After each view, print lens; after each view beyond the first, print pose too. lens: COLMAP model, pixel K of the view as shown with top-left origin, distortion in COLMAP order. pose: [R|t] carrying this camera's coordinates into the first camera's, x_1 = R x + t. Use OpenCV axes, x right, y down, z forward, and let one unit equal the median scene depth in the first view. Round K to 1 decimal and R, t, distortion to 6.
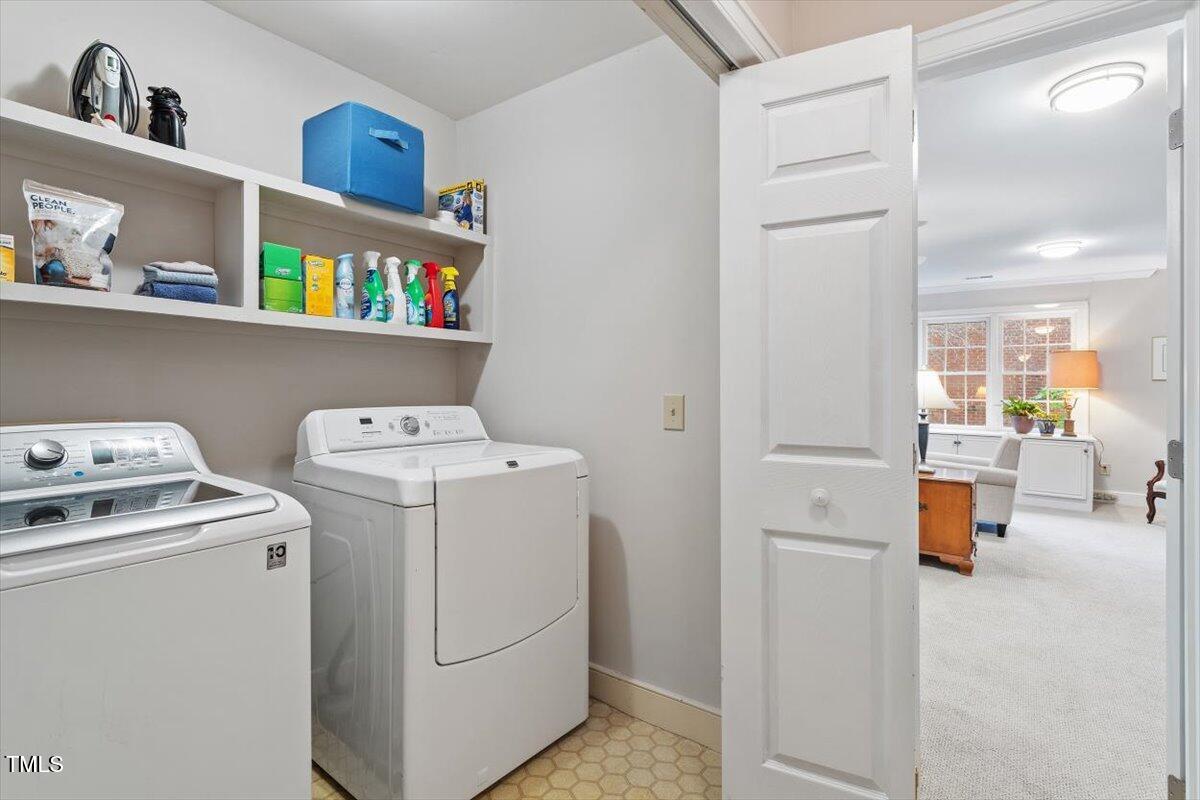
lens RADIAL K [[582.1, 0, 600.2], [0, 582.1, 391.3], [0, 0, 1]] dist [0.003939, -0.000074]
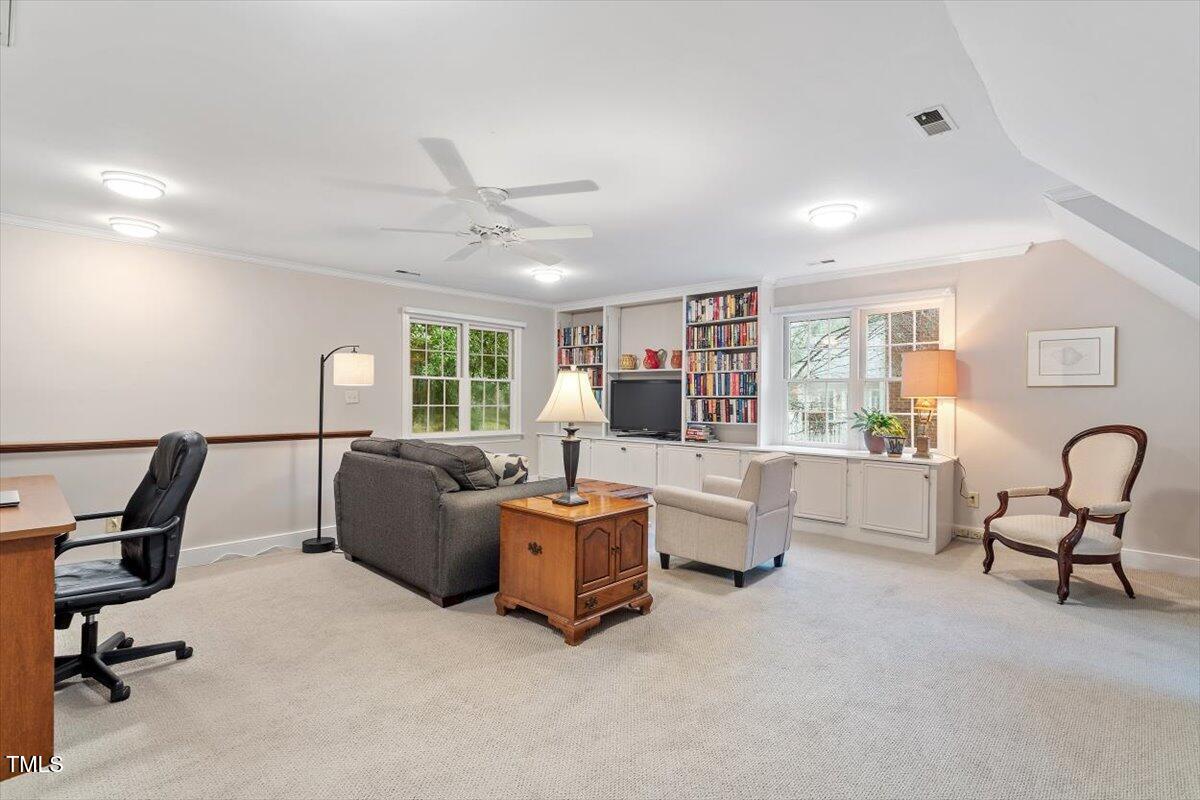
lens RADIAL K [[582.1, 0, 601.0], [0, 582.1, 401.6], [0, 0, 1]] dist [0.003939, -0.000074]
pose [[0.992815, -0.001826, -0.119646, 0.469509], [0.001067, 0.999979, -0.006409, 0.005669], [0.119655, 0.006235, 0.992796, 0.161904]]
